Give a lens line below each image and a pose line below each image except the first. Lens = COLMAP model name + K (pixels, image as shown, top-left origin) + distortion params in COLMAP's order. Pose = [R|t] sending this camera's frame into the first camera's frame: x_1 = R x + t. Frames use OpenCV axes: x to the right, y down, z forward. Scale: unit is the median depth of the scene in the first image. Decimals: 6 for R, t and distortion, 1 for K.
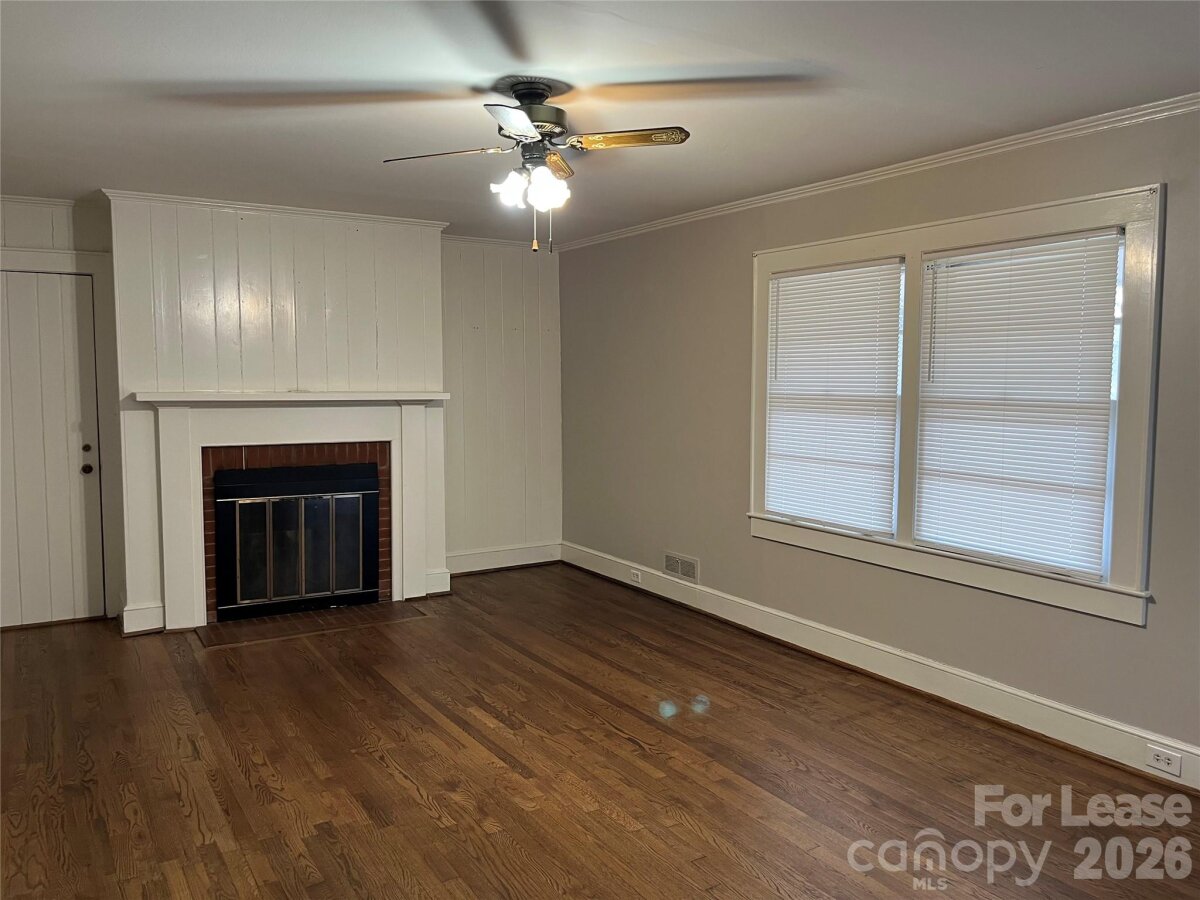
lens RADIAL K [[908.9, 0, 608.4], [0, 908.9, 451.8], [0, 0, 1]] dist [0.028533, -0.026184]
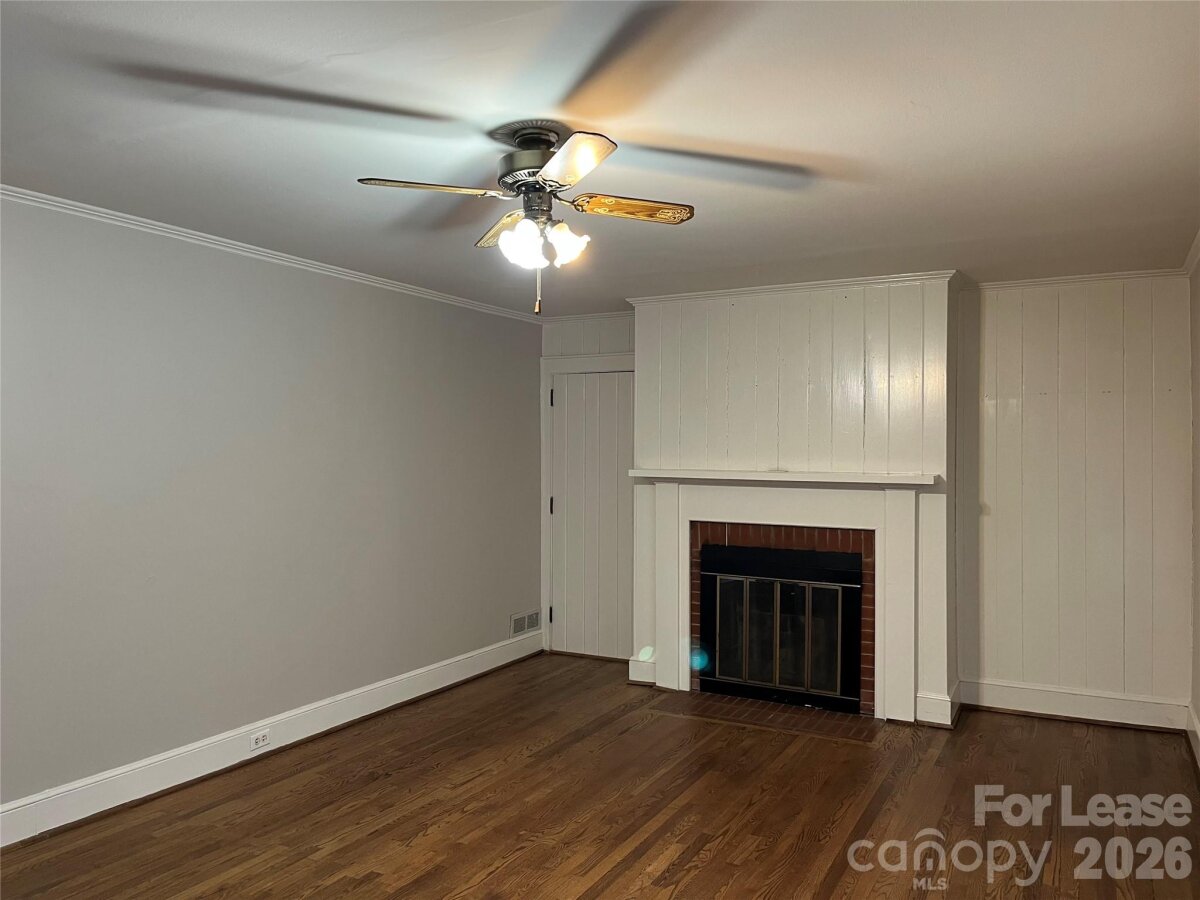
lens RADIAL K [[908.9, 0, 600.9], [0, 908.9, 450.8], [0, 0, 1]] dist [0.028533, -0.026184]
pose [[0.509150, 0.000038, -0.860678, 0.412812], [-0.075714, 0.996125, -0.044746, -0.031021], [0.857341, 0.087948, 0.507180, 0.359911]]
